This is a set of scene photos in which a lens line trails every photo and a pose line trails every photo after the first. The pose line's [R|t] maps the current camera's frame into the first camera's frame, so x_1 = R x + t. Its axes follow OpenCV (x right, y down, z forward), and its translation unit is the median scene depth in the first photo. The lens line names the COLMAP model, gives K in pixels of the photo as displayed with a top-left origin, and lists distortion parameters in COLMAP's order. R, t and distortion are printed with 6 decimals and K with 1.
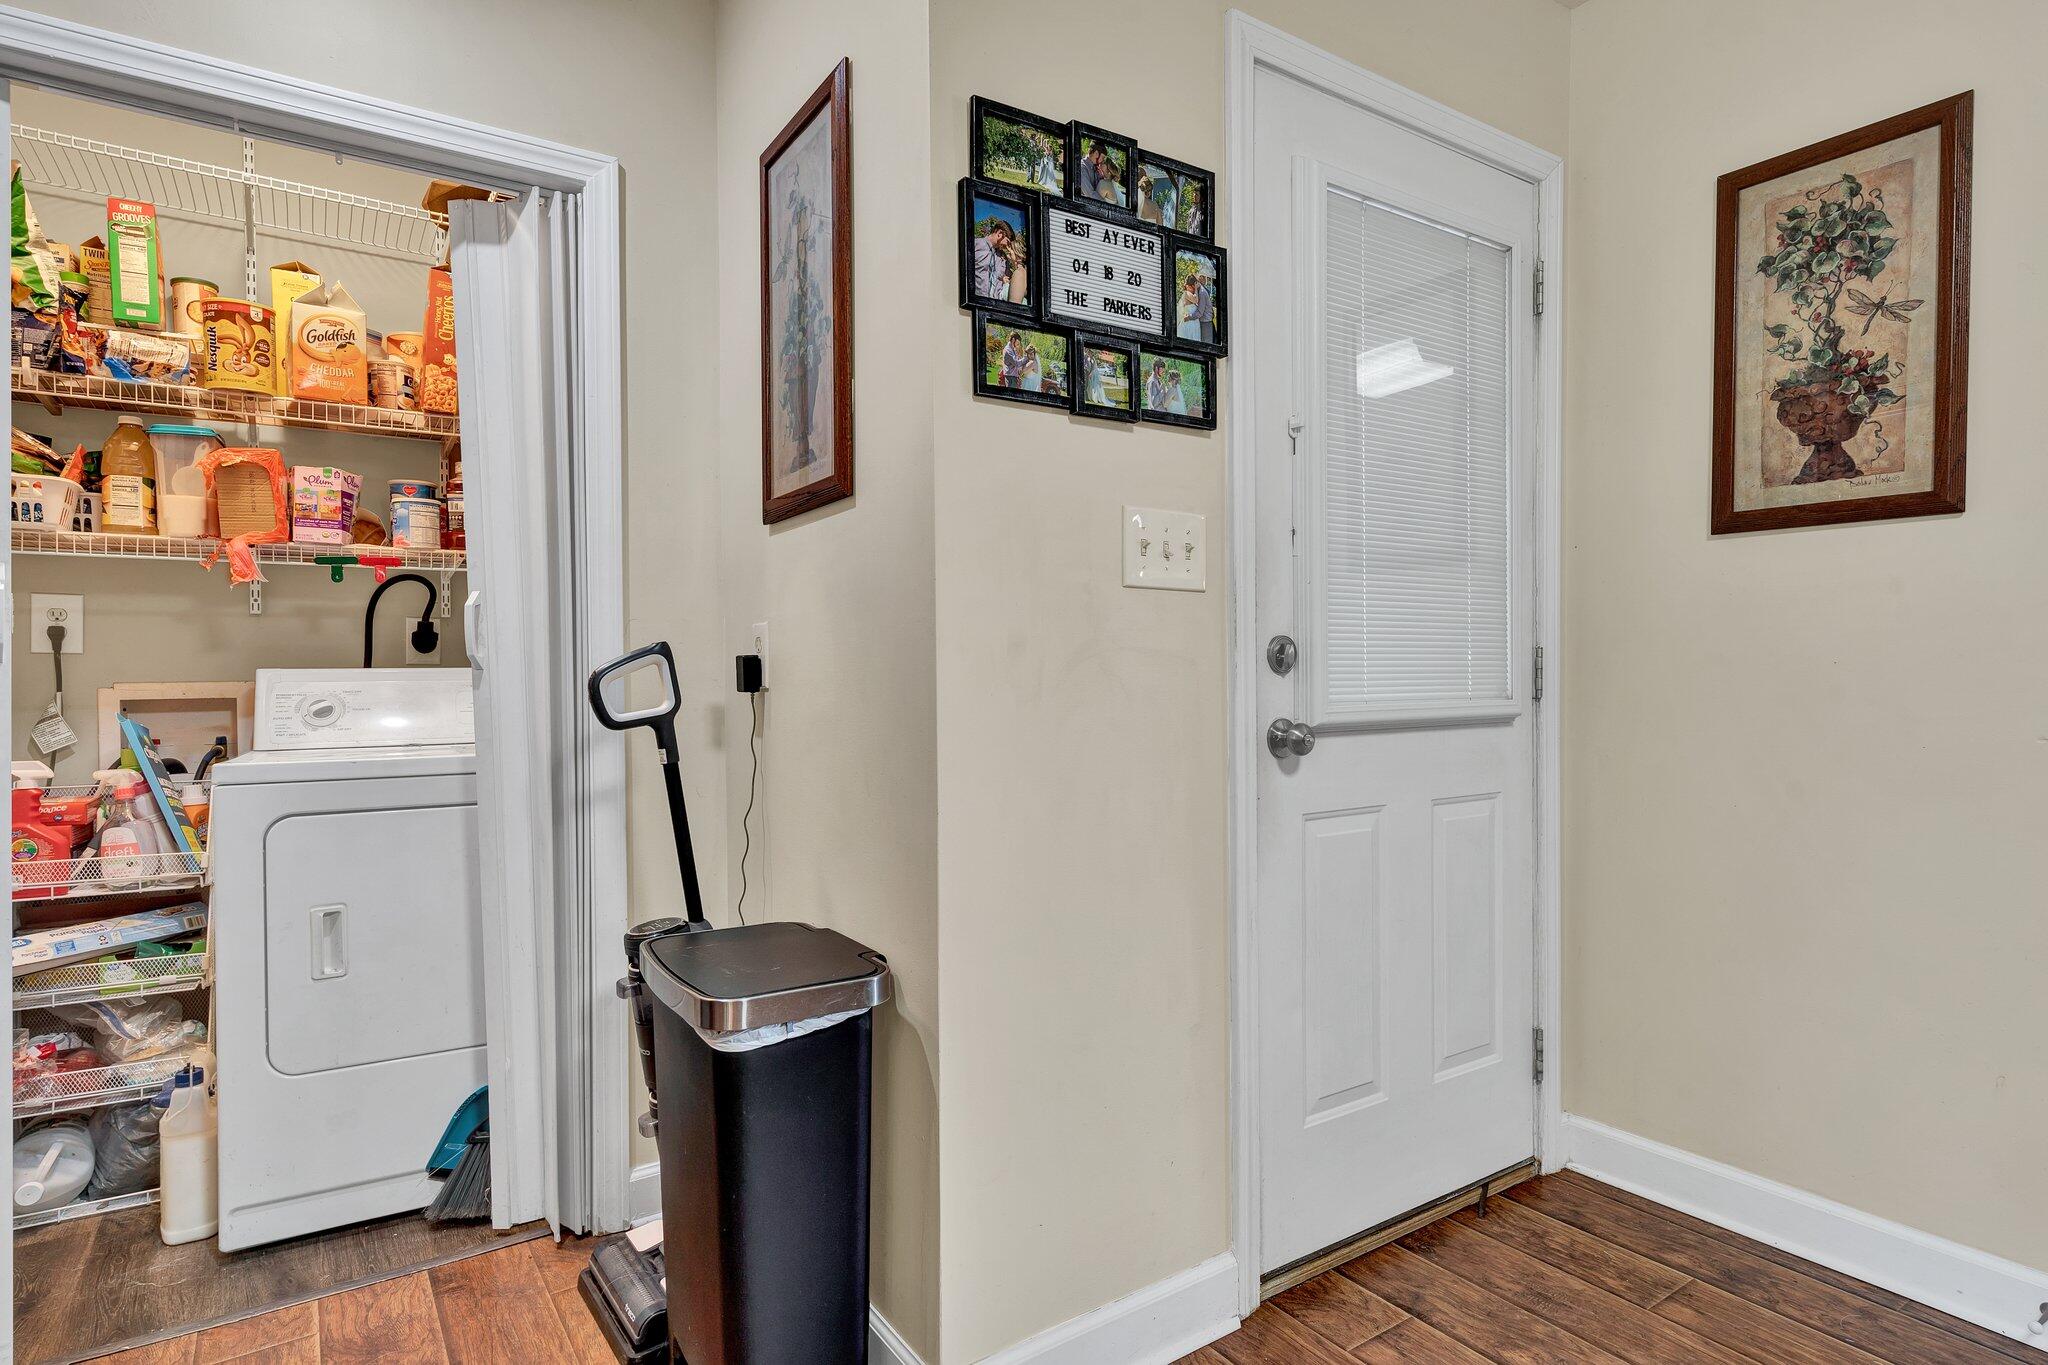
lens RADIAL K [[1090.8, 0, 1024.0], [0, 1090.8, 682.5], [0, 0, 1]] dist [0.004245, 0.001080]
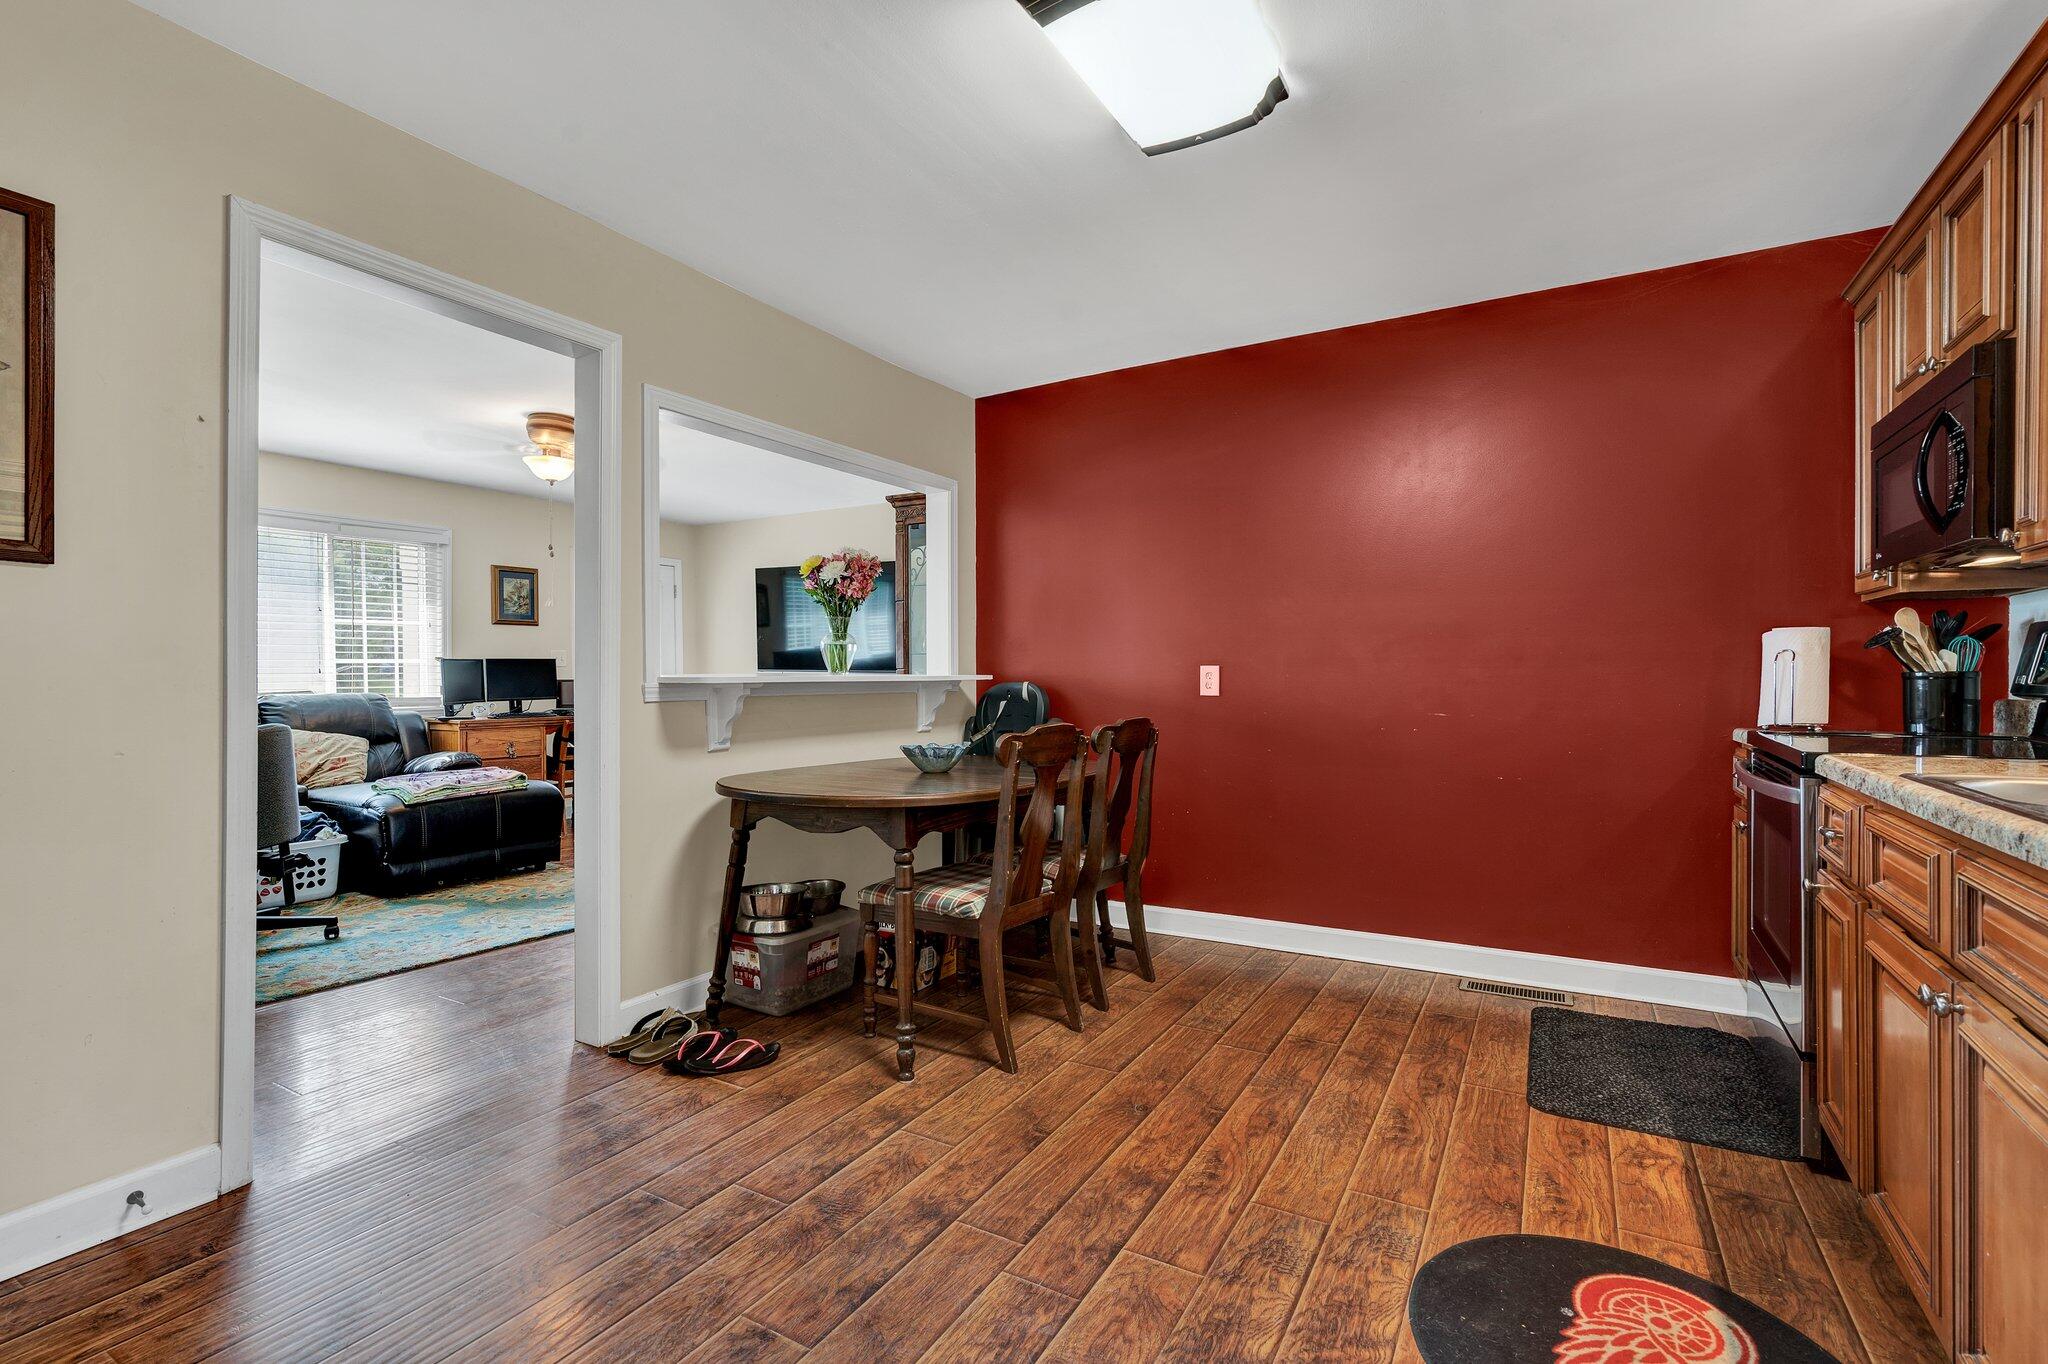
lens RADIAL K [[924.5, 0, 1020.6], [0, 924.5, 682.2], [0, 0, 1]] dist [-0.002246, 0.000596]
pose [[-0.427163, 0.000317, 0.904175, -0.468770], [0.010487, 0.999934, 0.004604, -0.024442], [-0.904114, 0.011449, -0.427138, 0.499602]]
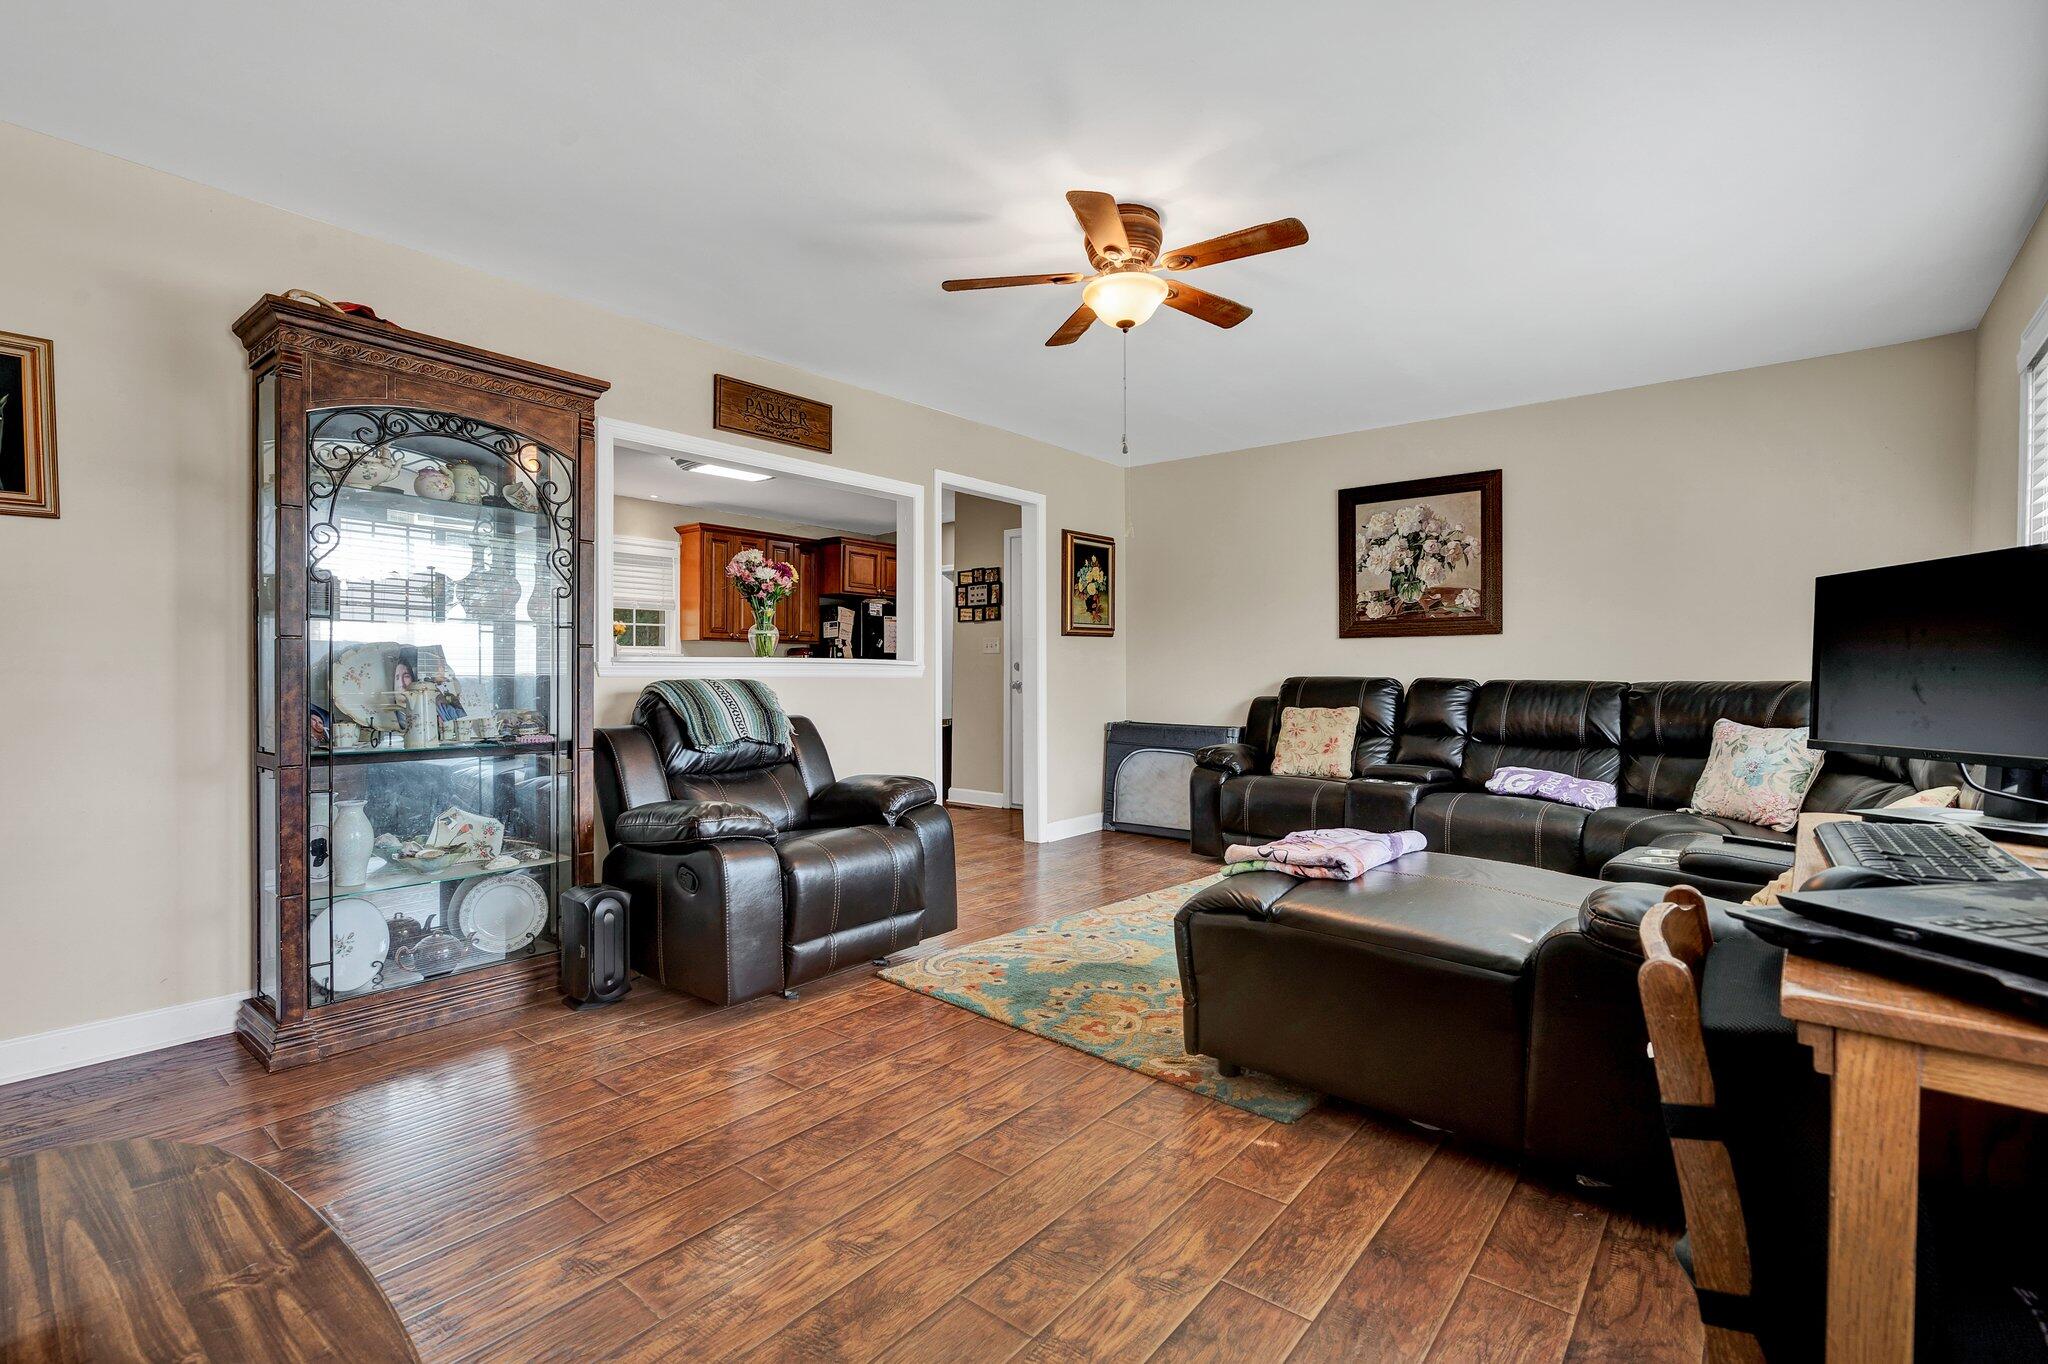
lens RADIAL K [[940.5, 0, 999.7], [0, 940.5, 679.3], [0, 0, 1]] dist [-0.002793, 0.000677]
pose [[0.256689, 0.014336, -0.966388, 4.178959], [-0.010829, 0.999870, 0.011956, -0.019335], [0.966433, 0.007396, 0.256811, -0.062120]]
